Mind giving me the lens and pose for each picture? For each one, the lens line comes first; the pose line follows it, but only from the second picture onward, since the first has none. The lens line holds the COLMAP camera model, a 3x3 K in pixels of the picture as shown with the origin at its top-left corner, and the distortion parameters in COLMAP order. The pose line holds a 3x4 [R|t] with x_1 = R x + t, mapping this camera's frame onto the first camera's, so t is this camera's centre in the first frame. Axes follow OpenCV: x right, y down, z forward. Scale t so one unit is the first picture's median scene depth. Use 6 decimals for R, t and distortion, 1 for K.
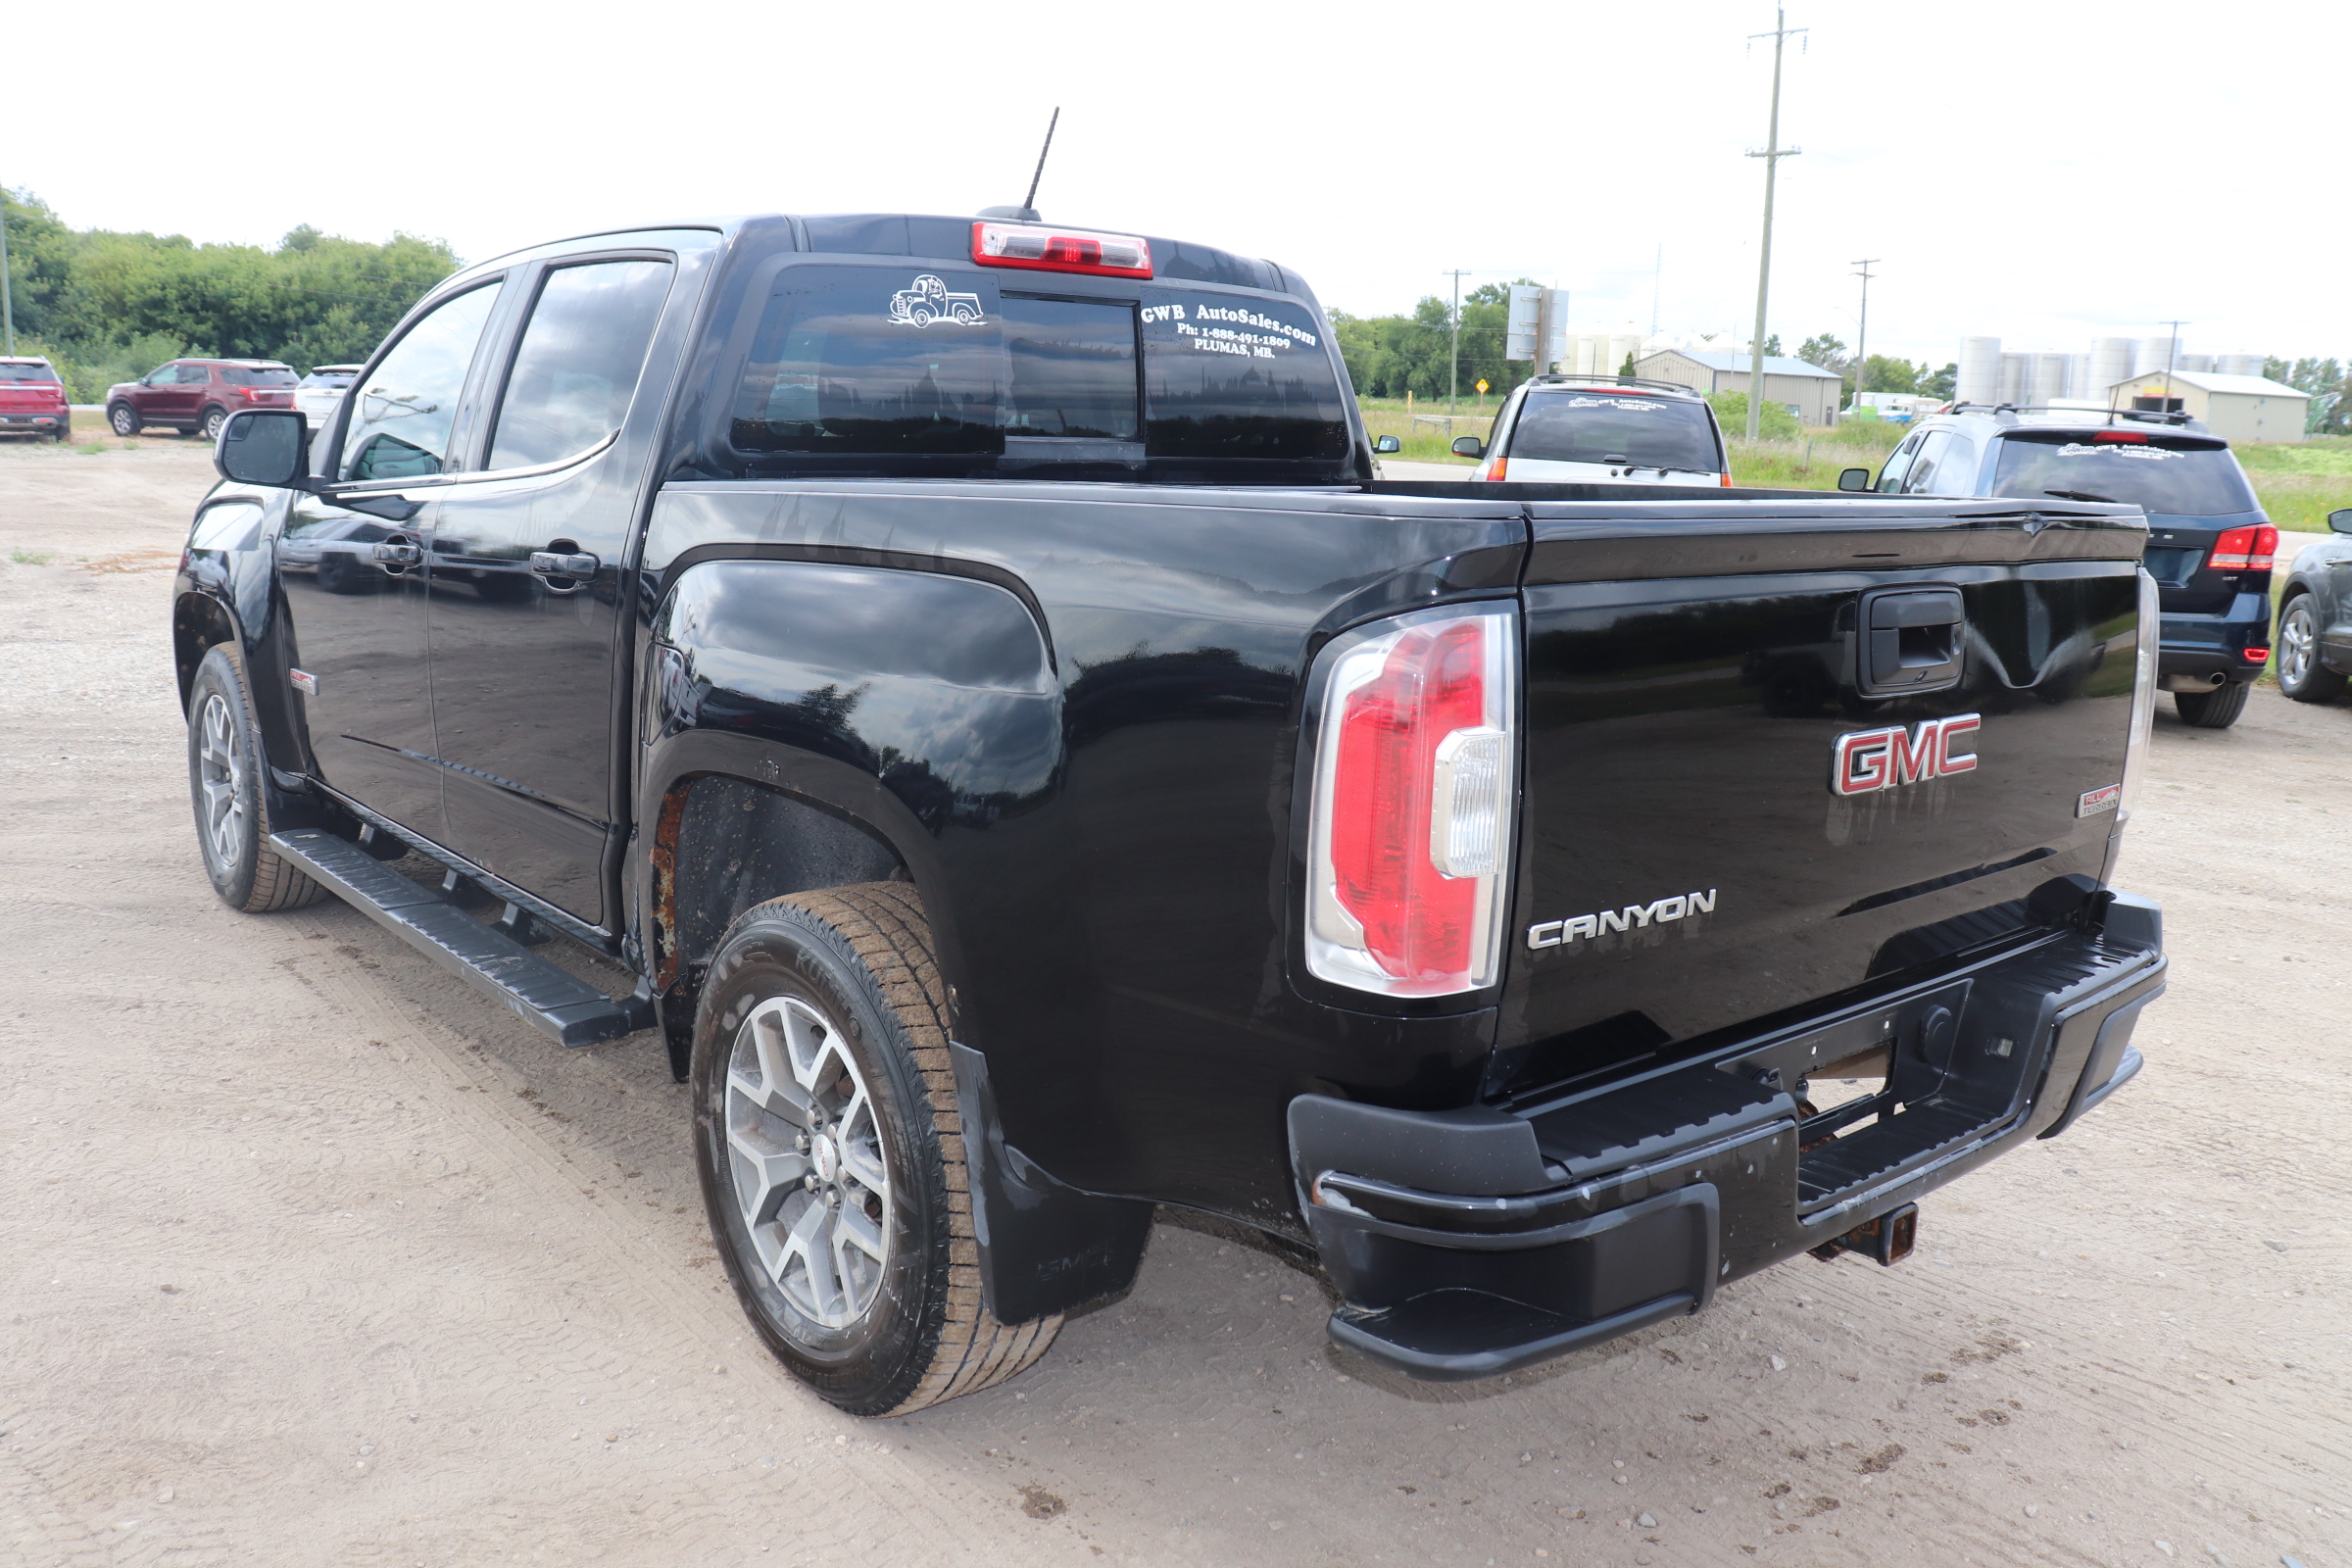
lens RADIAL K [[1921.6, 0, 1181.7], [0, 1921.6, 761.4], [0, 0, 1]] dist [-0.162975, 0.143975]
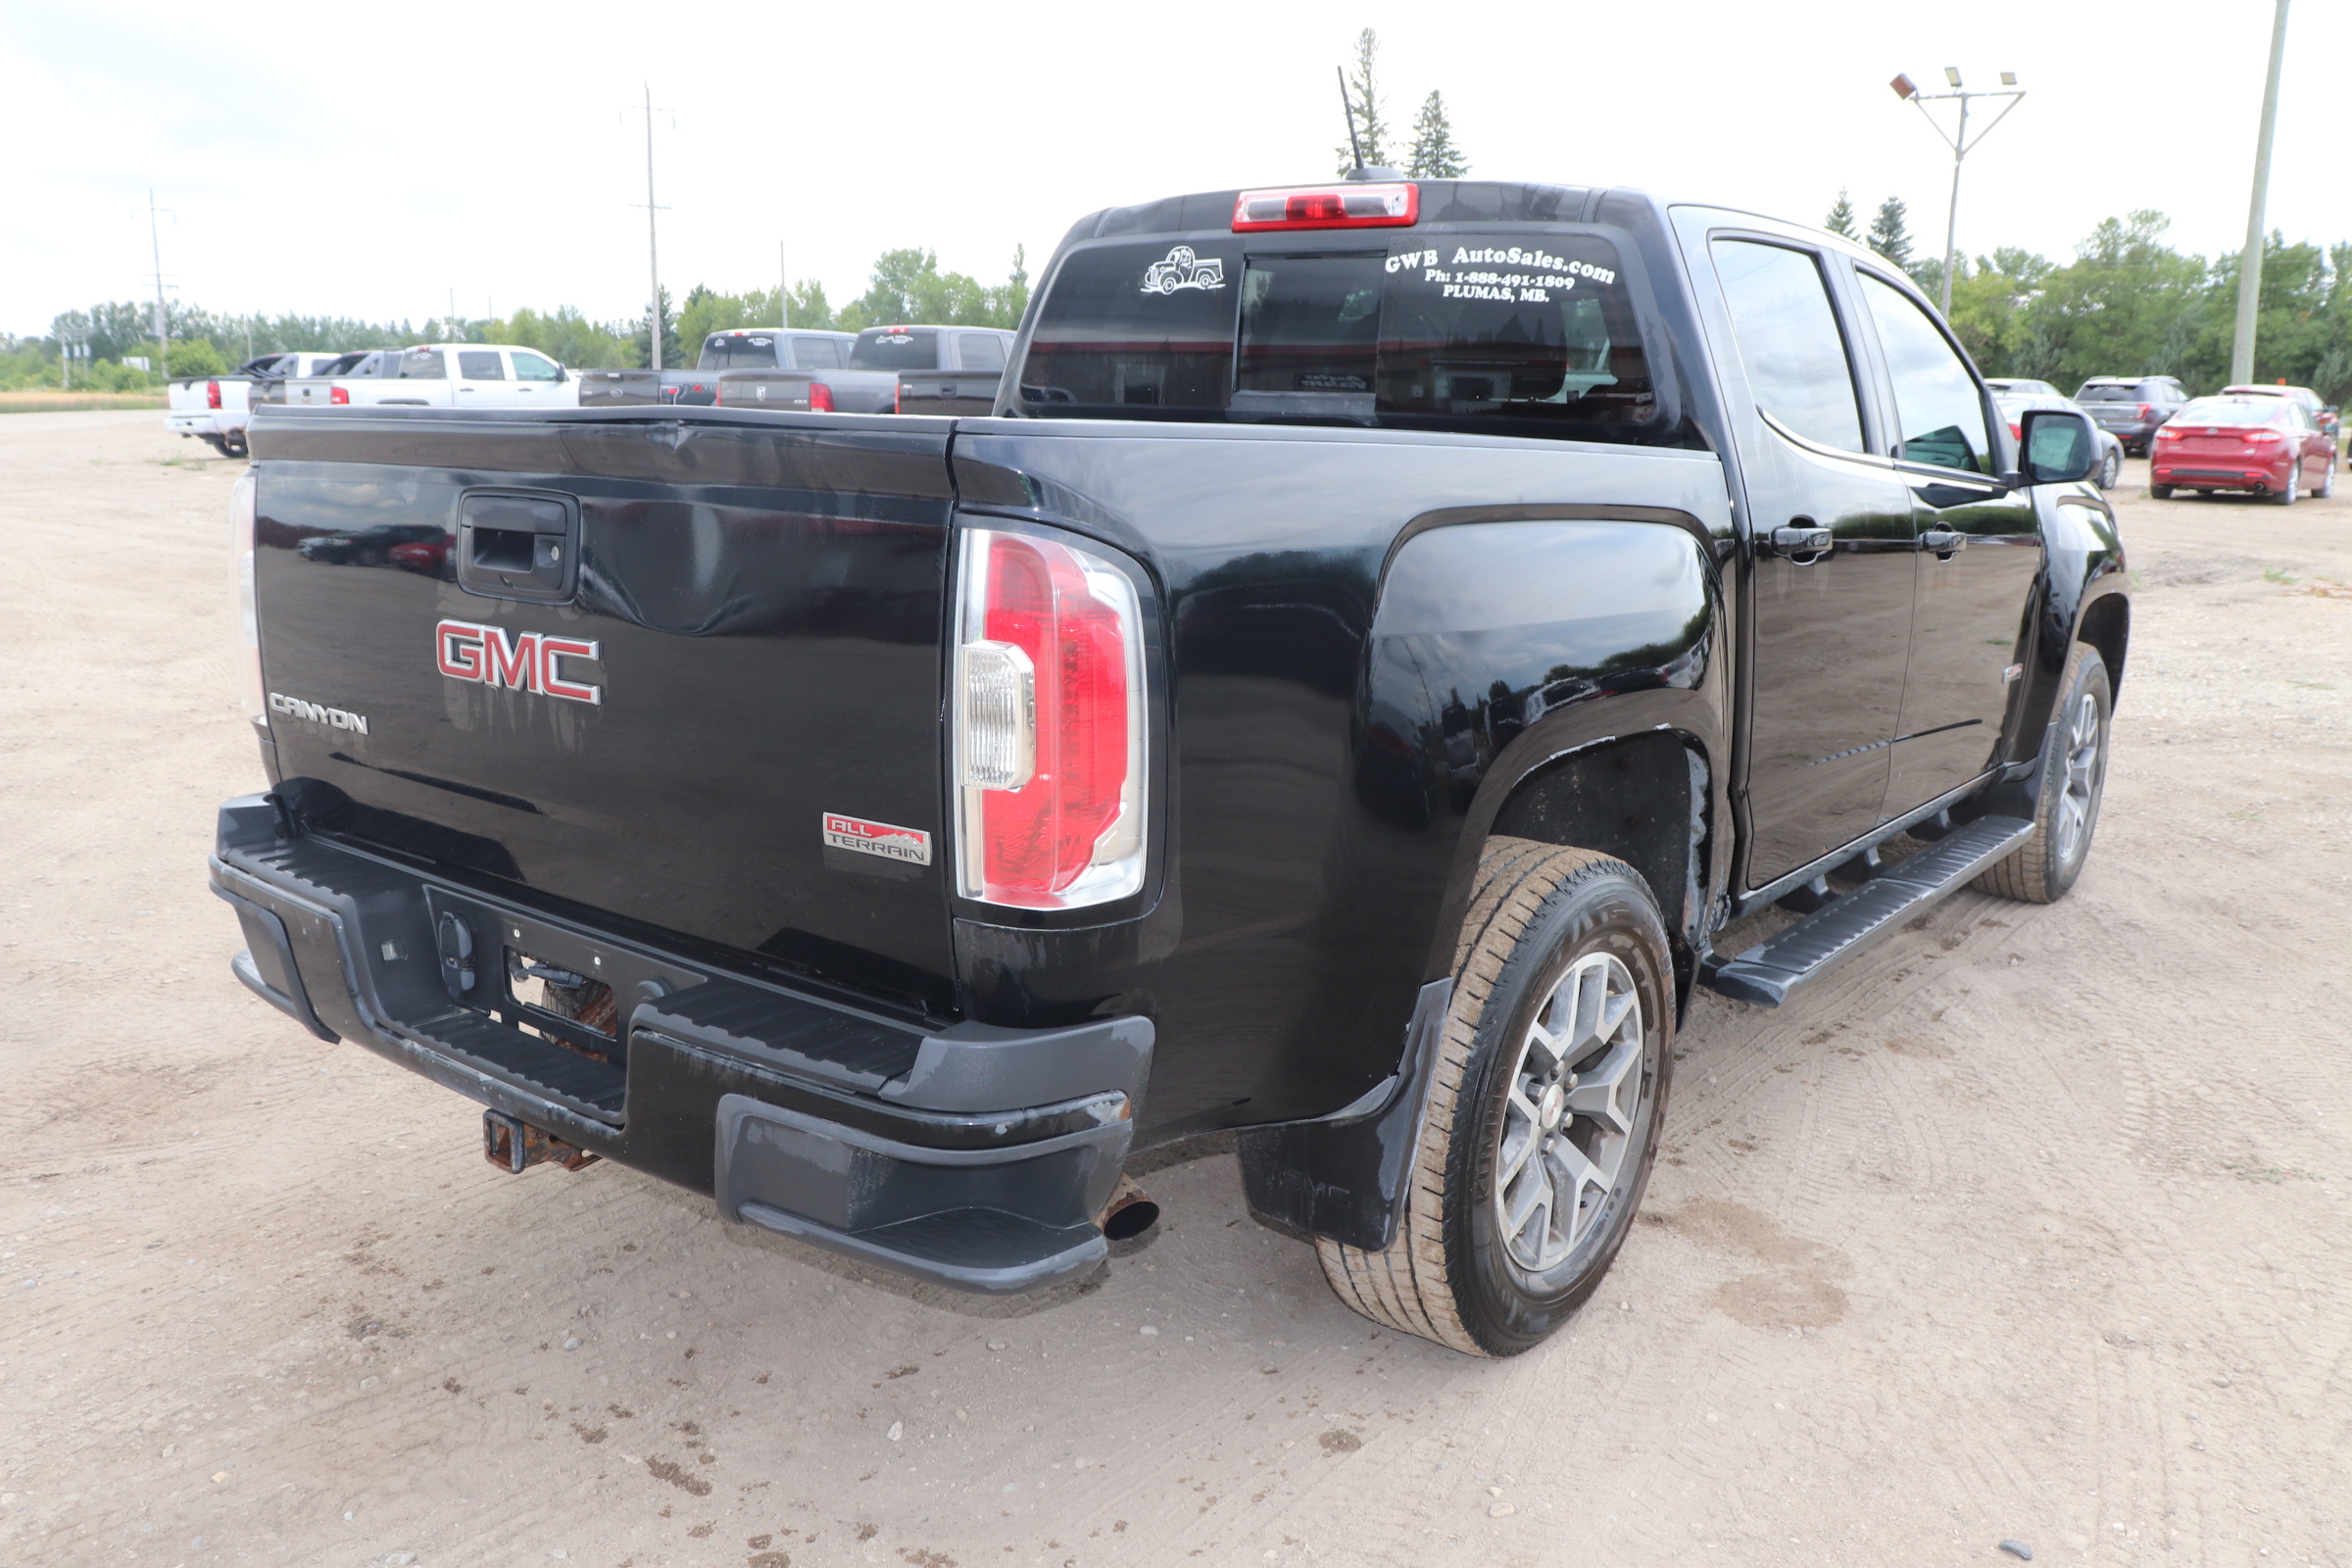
lens RADIAL K [[1921.6, 0, 1179.2], [0, 1921.6, 775.0], [0, 0, 1]] dist [-0.160915, 0.138094]
pose [[0.217306, 0.169999, -0.961186, 0.906159], [-0.185031, 0.974037, 0.130440, -0.088301], [0.958406, 0.149504, 0.243119, 0.697406]]
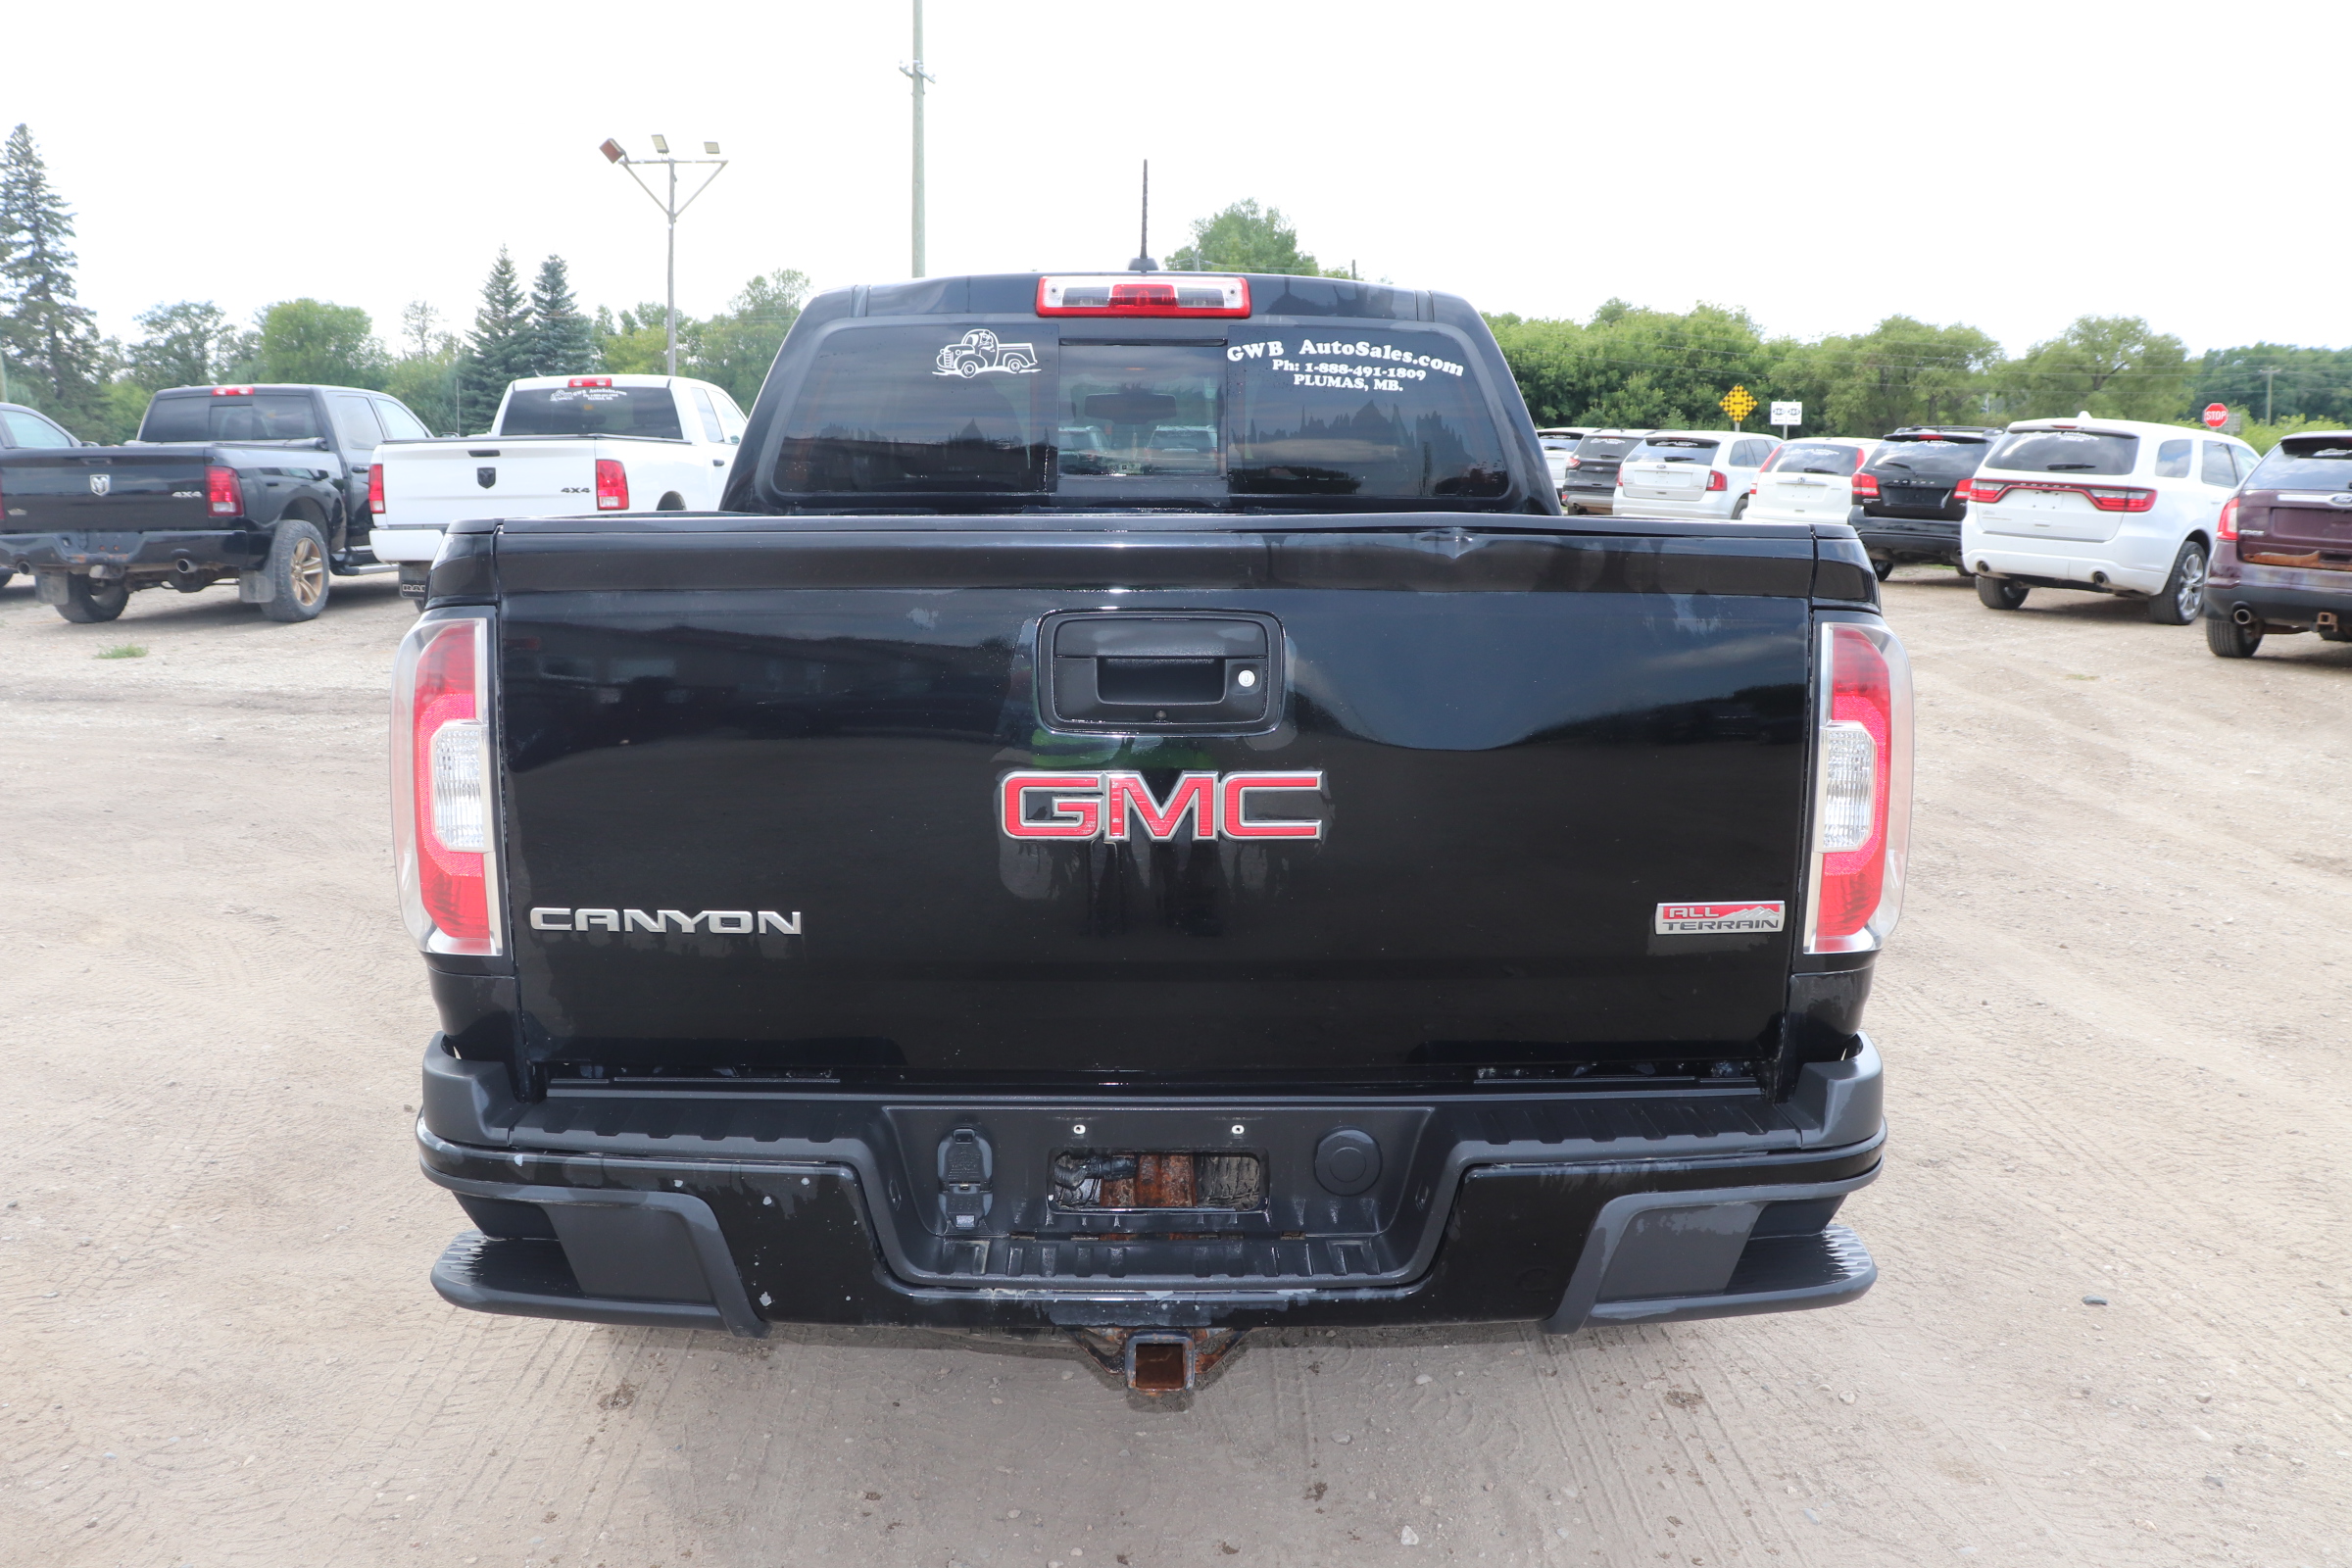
lens RADIAL K [[1921.6, 0, 1179.2], [0, 1921.6, 775.0], [0, 0, 1]] dist [-0.160915, 0.138094]
pose [[0.783446, 0.076426, -0.616743, 0.591775], [-0.092573, 0.995689, 0.005789, -0.015244], [0.614527, 0.052558, 0.787143, 0.197478]]
